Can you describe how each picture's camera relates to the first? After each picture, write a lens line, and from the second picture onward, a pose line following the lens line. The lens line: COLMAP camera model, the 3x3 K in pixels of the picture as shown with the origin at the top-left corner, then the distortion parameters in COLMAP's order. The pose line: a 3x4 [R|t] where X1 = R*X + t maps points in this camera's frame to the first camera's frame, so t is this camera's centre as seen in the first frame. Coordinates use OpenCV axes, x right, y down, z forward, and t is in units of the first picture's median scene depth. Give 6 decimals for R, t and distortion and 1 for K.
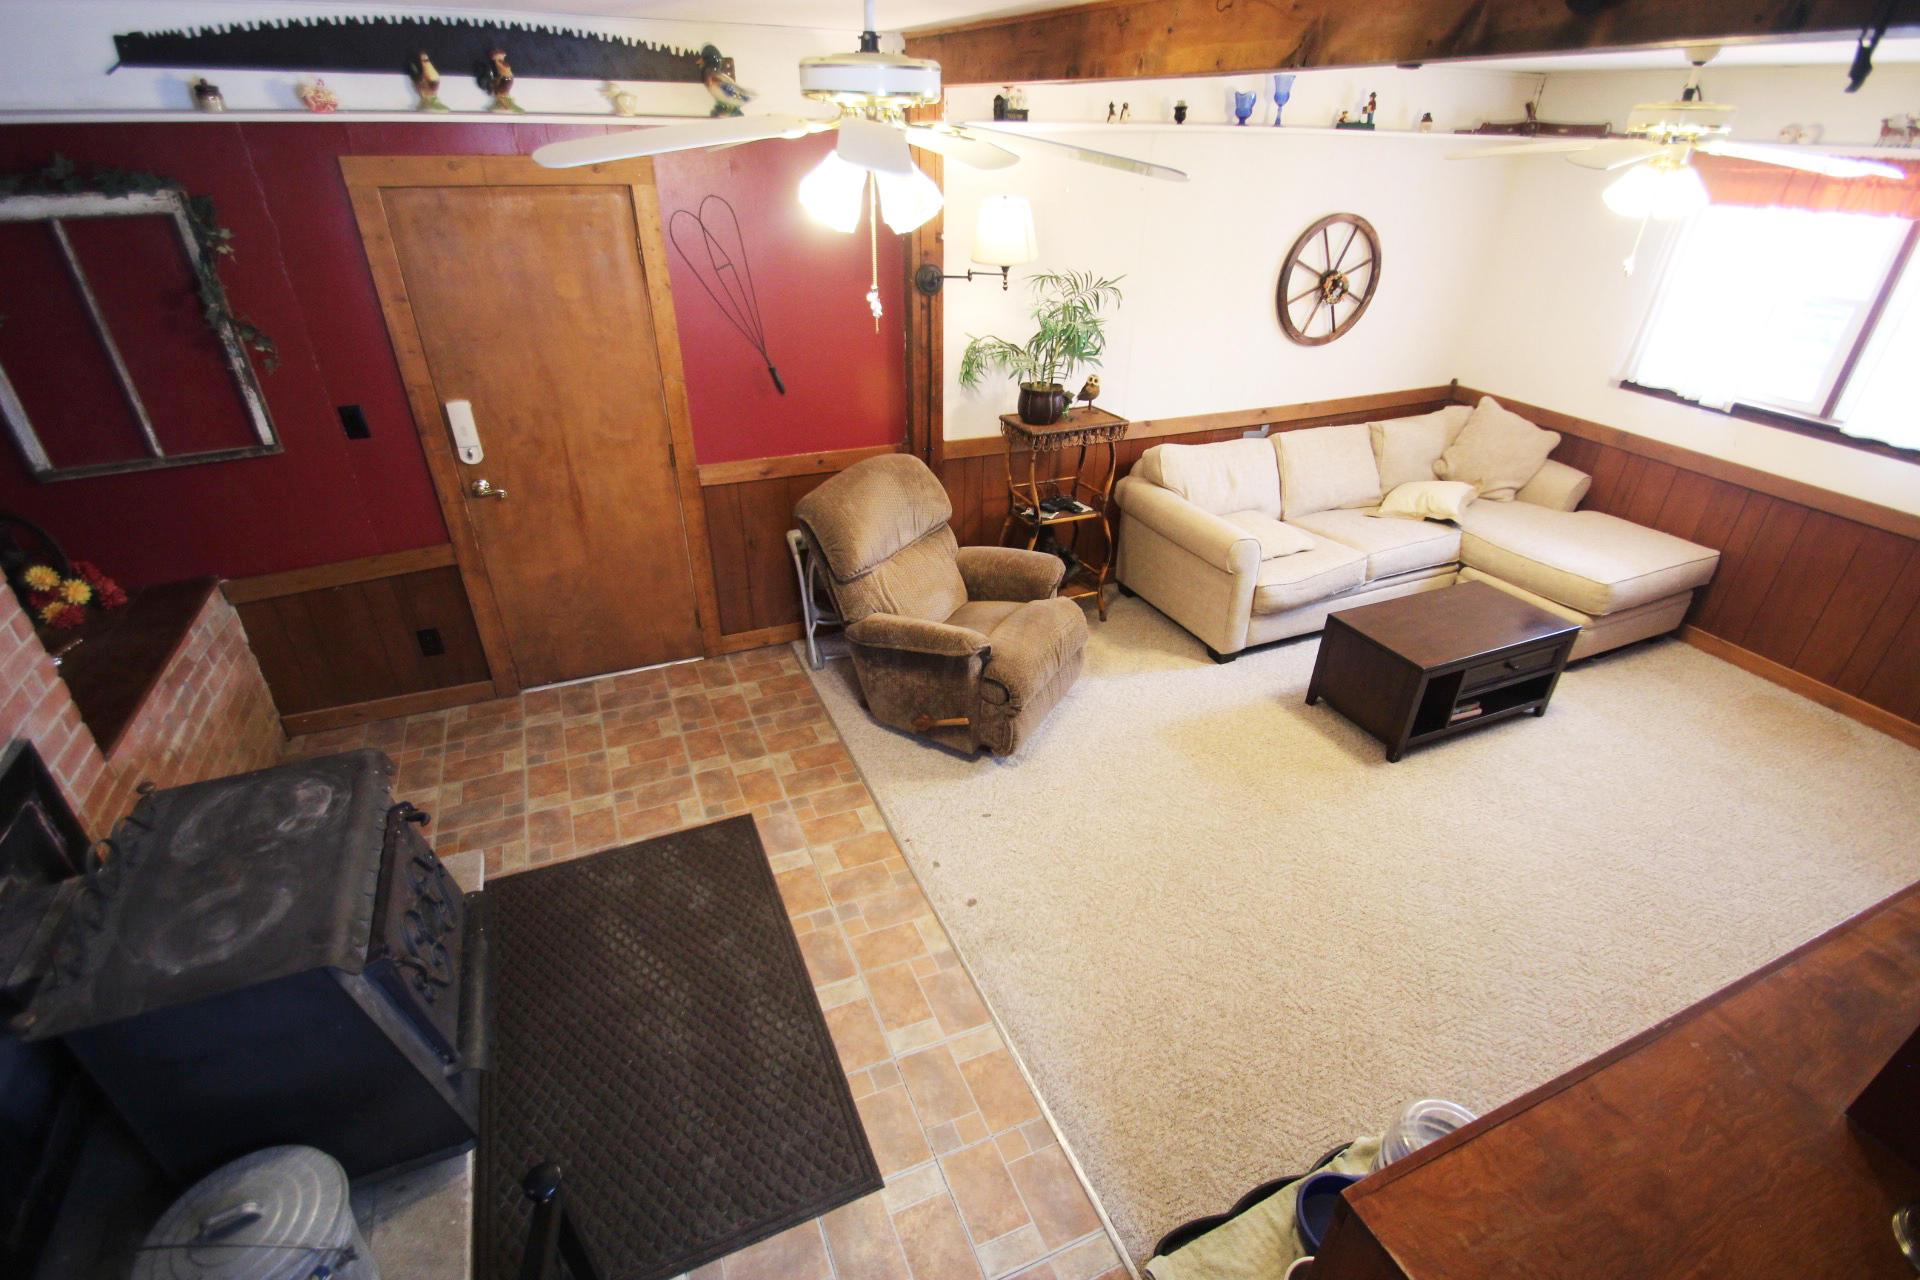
lens RADIAL K [[899.5, 0, 950.3], [0, 899.5, 662.3], [0, 0, 1]] dist [0.011100, -0.013741]
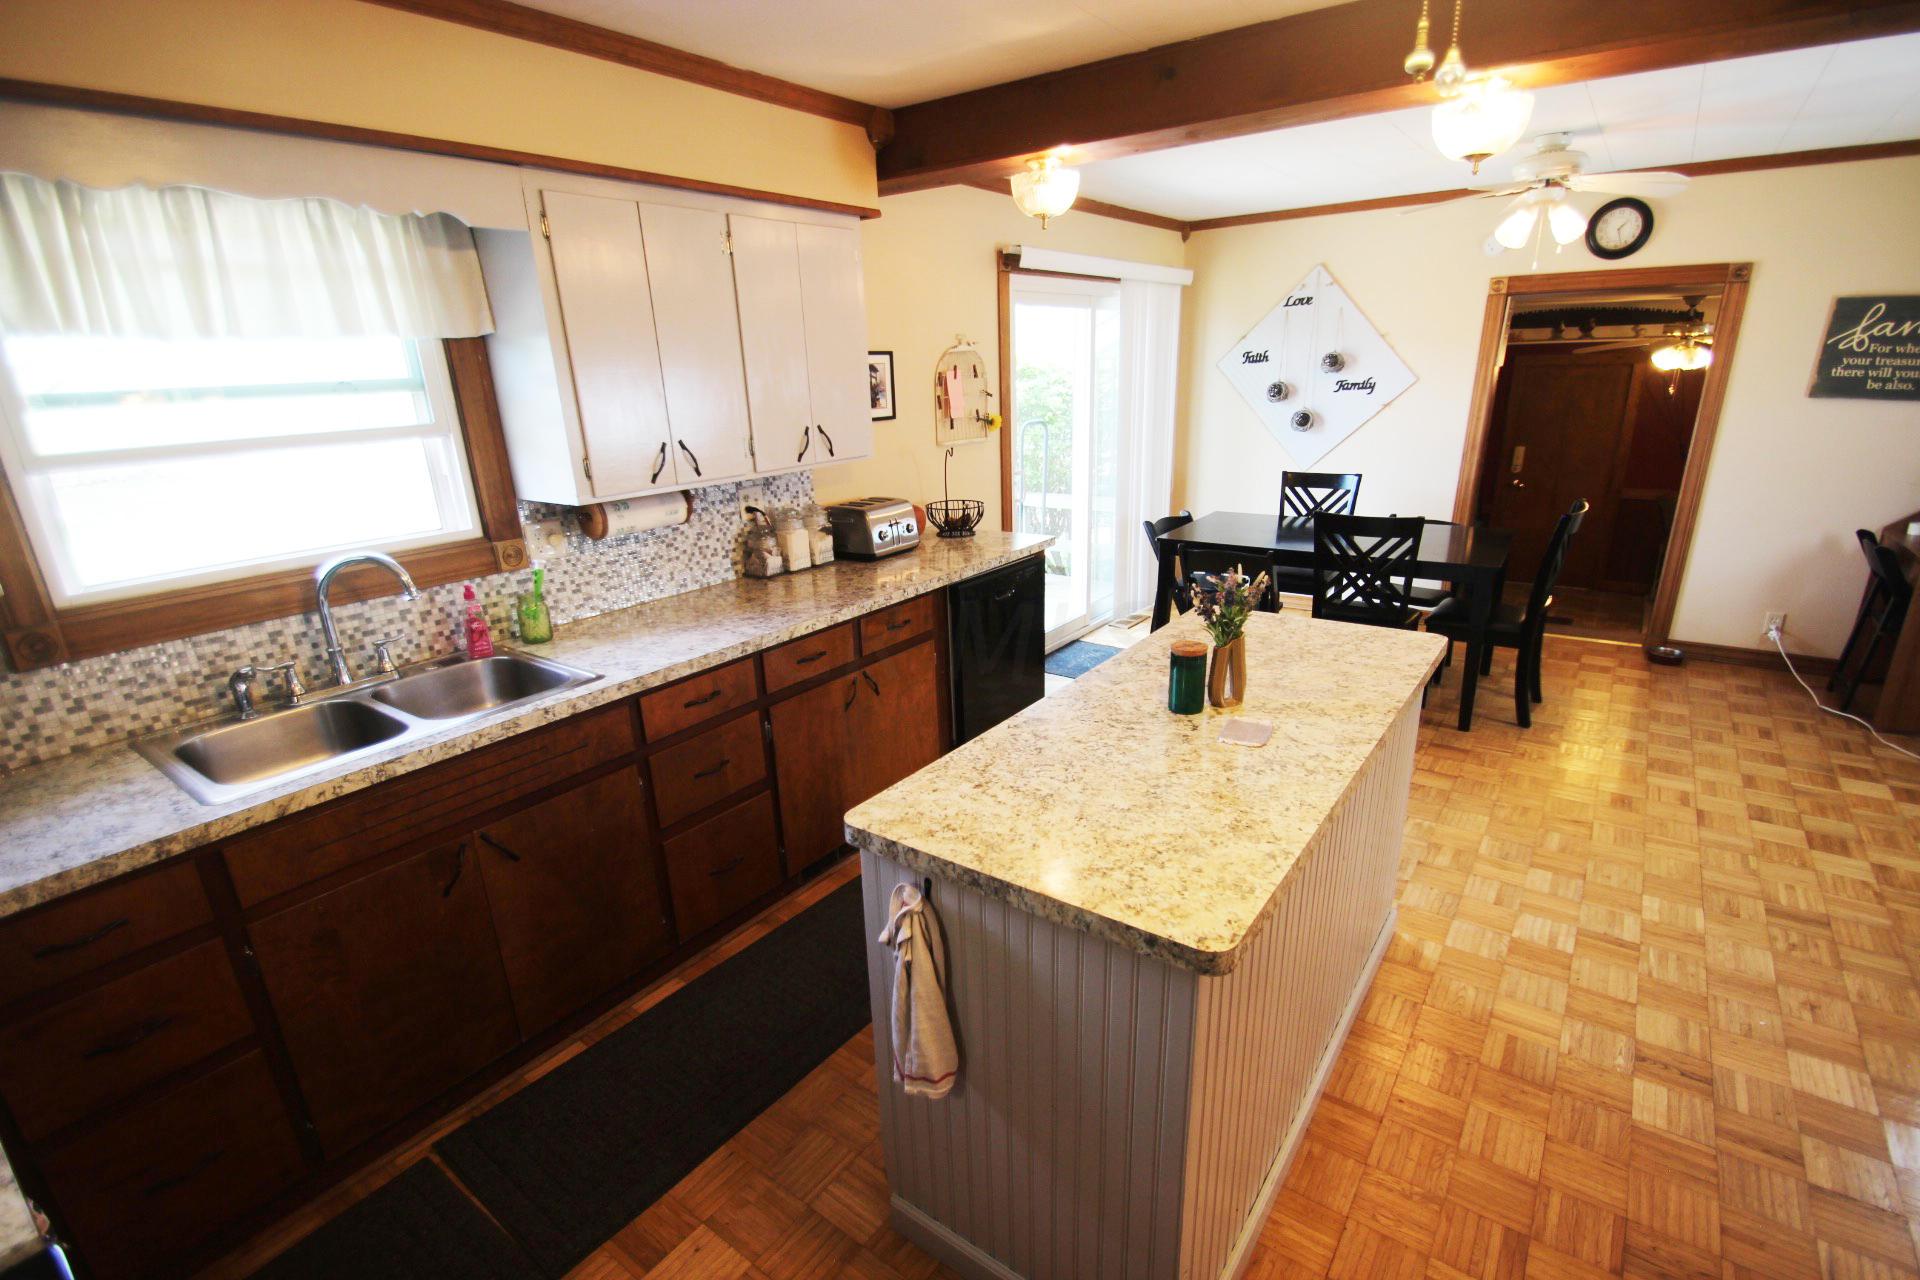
lens RADIAL K [[899.5, 0, 952.7], [0, 899.5, 670.8], [0, 0, 1]] dist [0.011100, -0.013741]
pose [[0.502595, 0.250159, -0.827538, 0.931187], [-0.400880, 0.915526, 0.033288, 0.871721], [0.765960, 0.315013, 0.560422, -1.483332]]
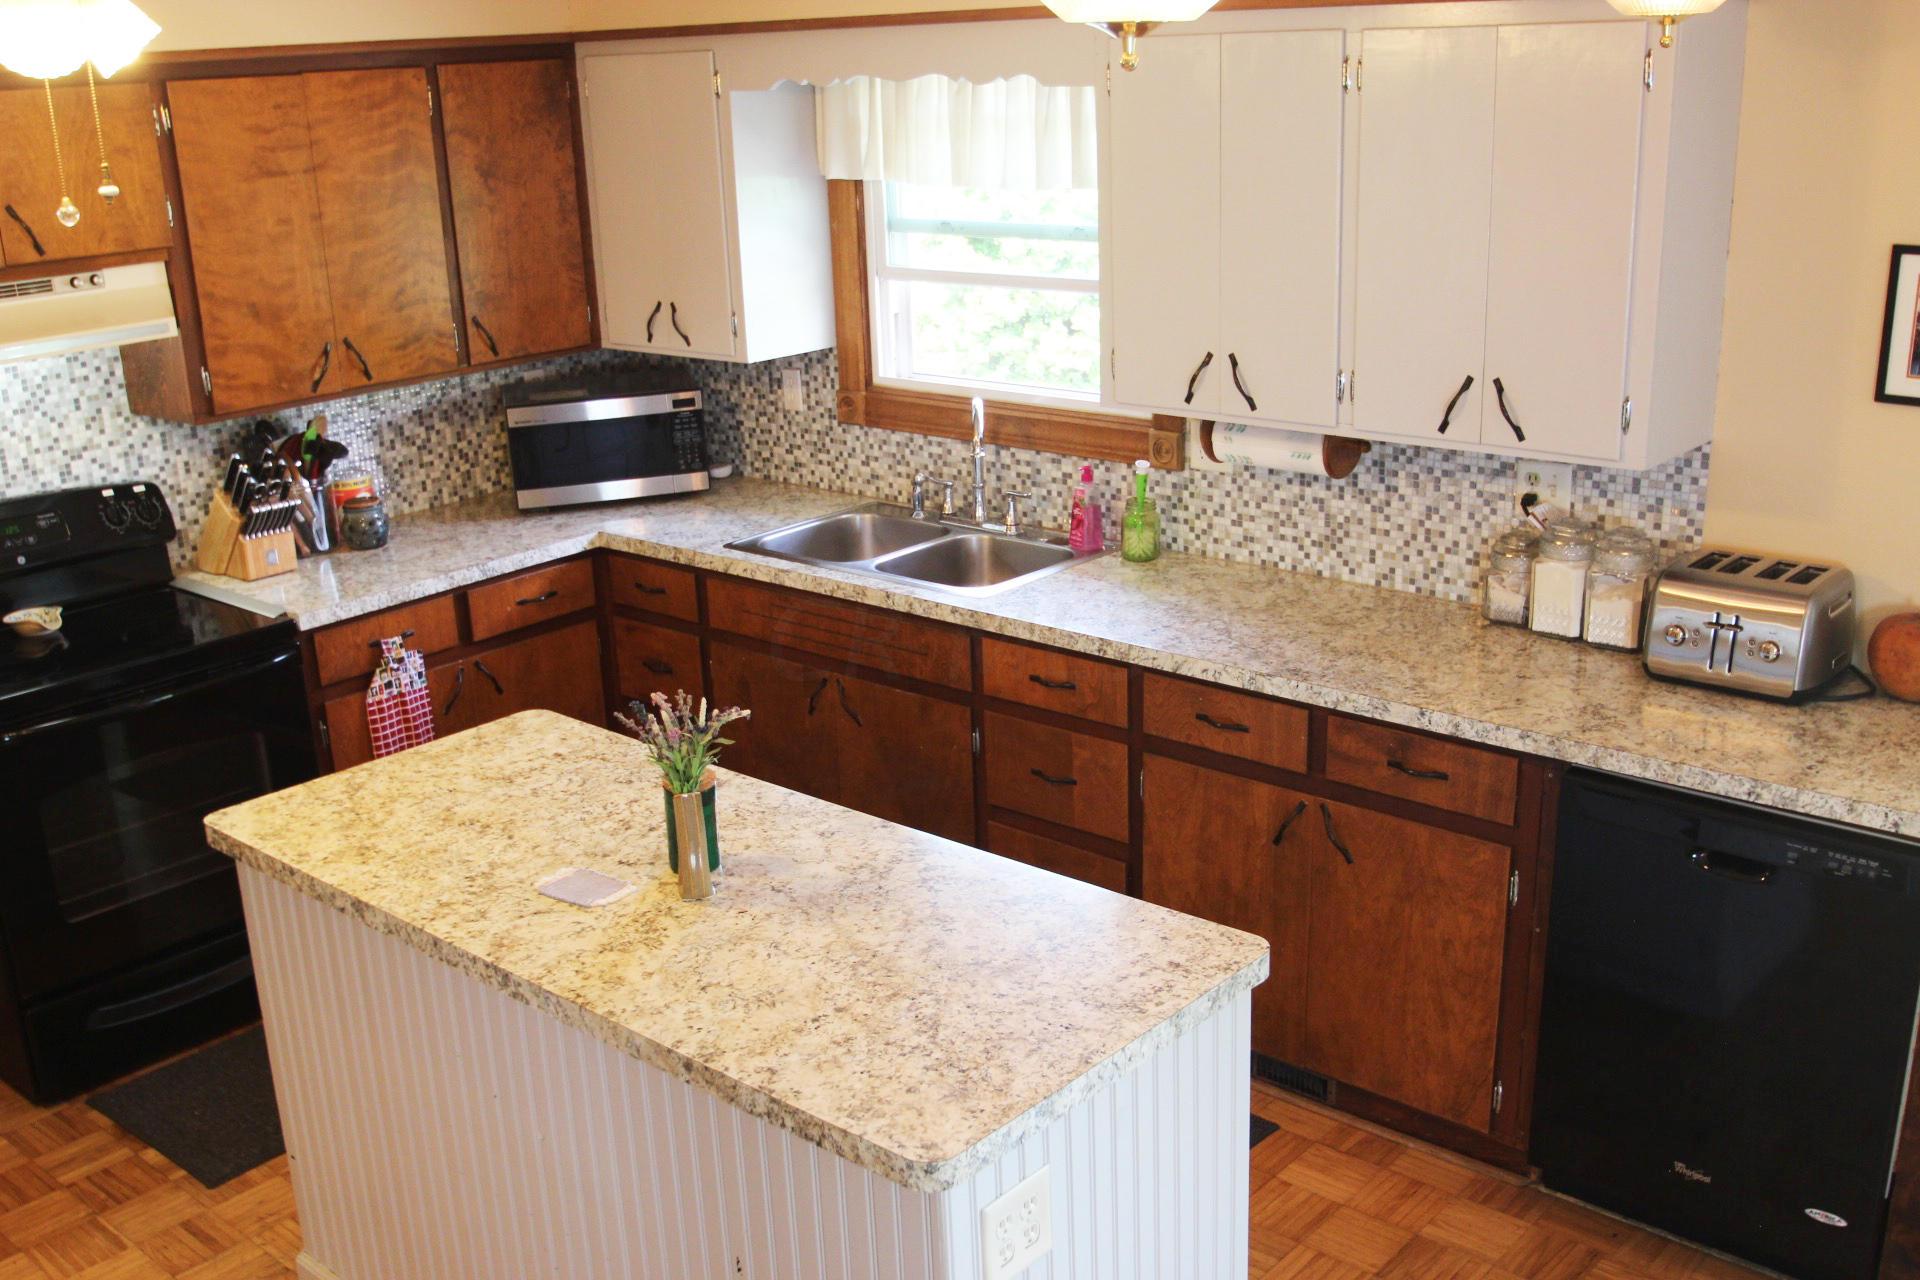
lens RADIAL K [[1908.9, 0, 953.6], [0, 1908.9, 671.8], [0, 0, 1]] dist [-0.072526, 0.000000]
pose [[-0.905440, 0.144923, -0.398968, 0.736829], [-0.198560, 0.686131, 0.699856, 0.140254], [0.375170, 0.712897, -0.592475, -0.491965]]
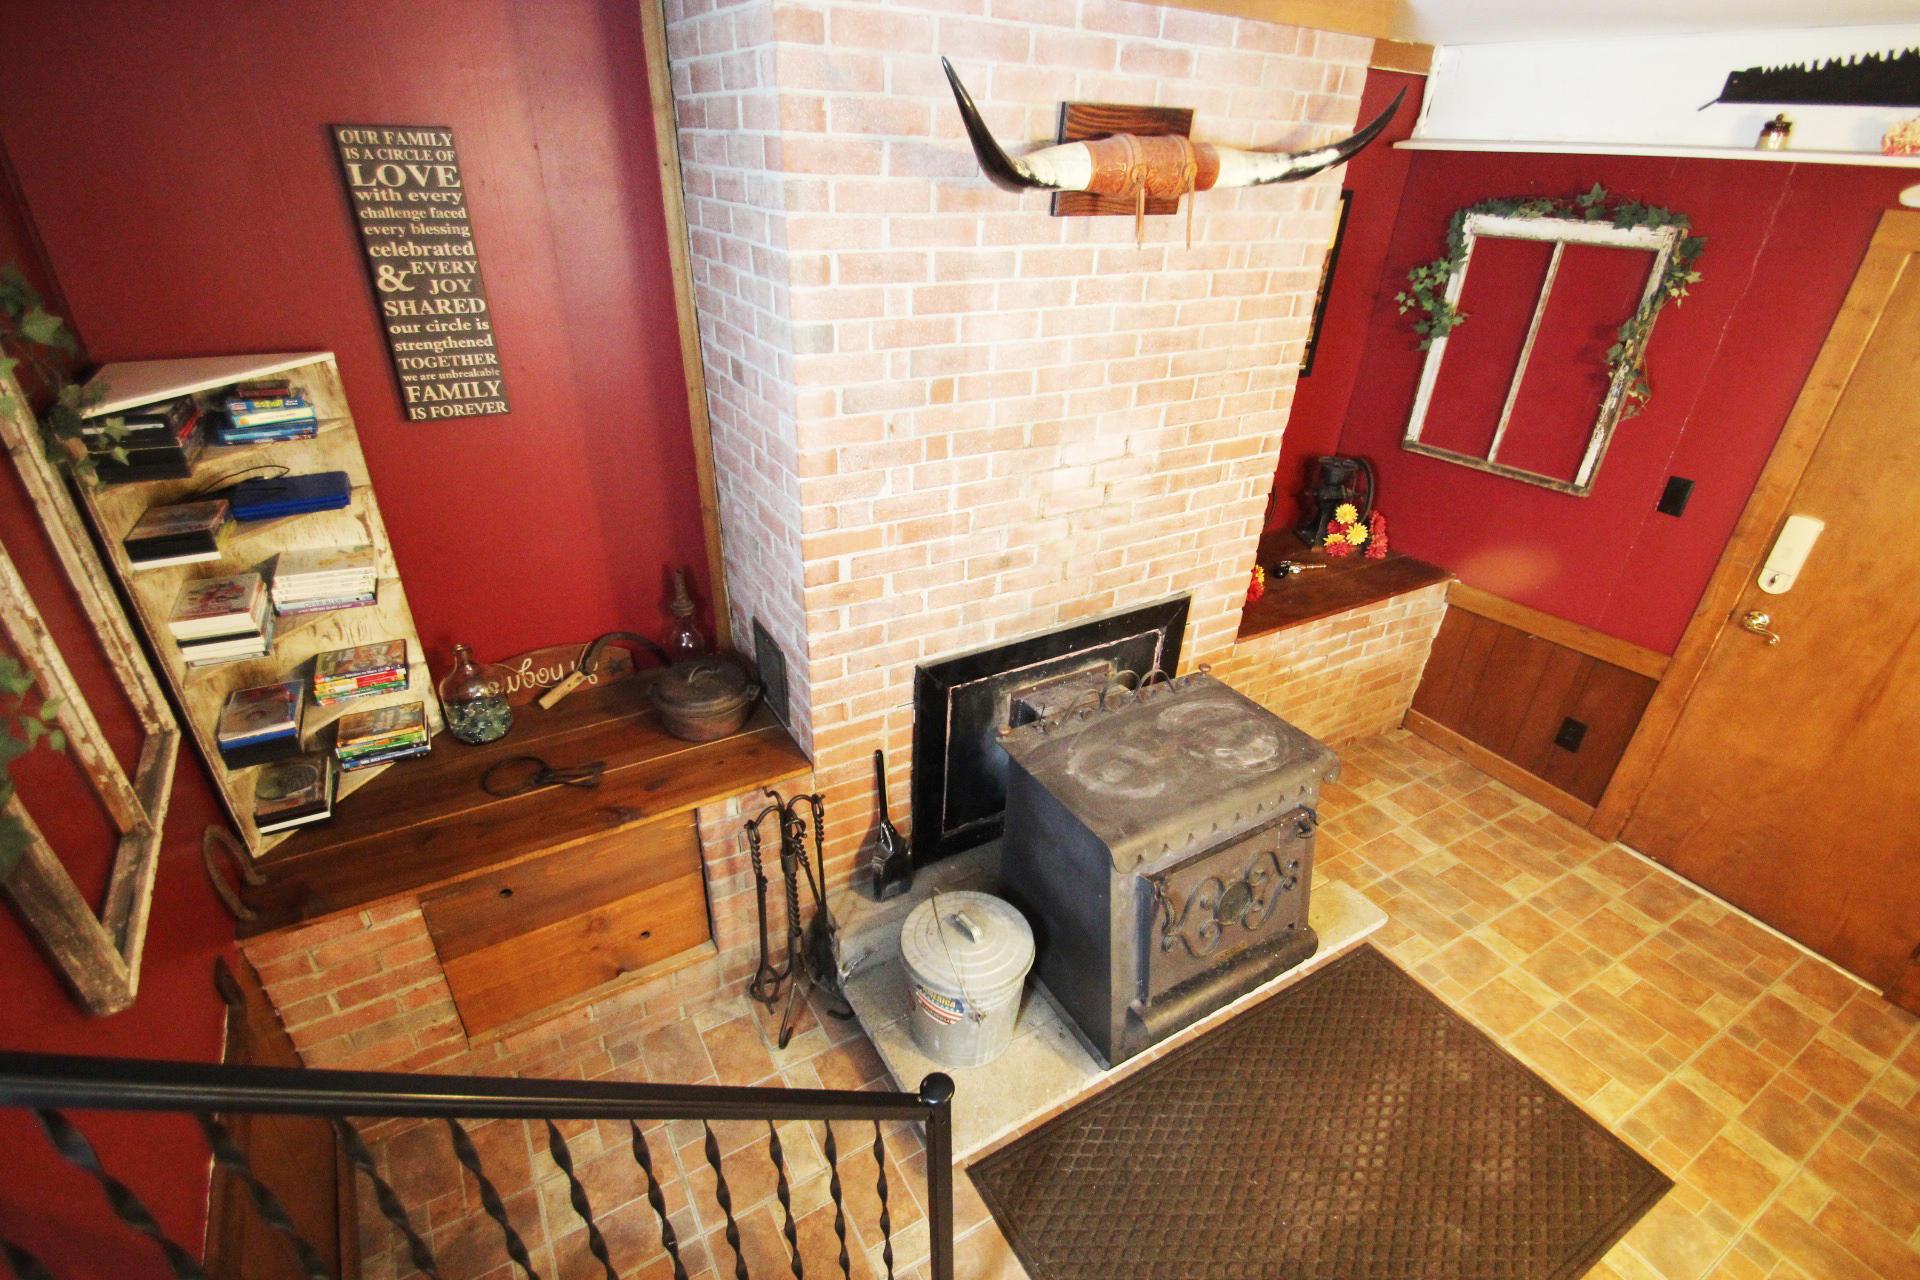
lens RADIAL K [[899.5, 0, 974.7], [0, 899.5, 670.7], [0, 0, 1]] dist [0.011100, -0.013741]
pose [[0.137029, 0.488153, -0.861934, 0.093236], [-0.529995, 0.771249, 0.352535, -0.082904], [0.836856, 0.408513, 0.364402, 0.174695]]
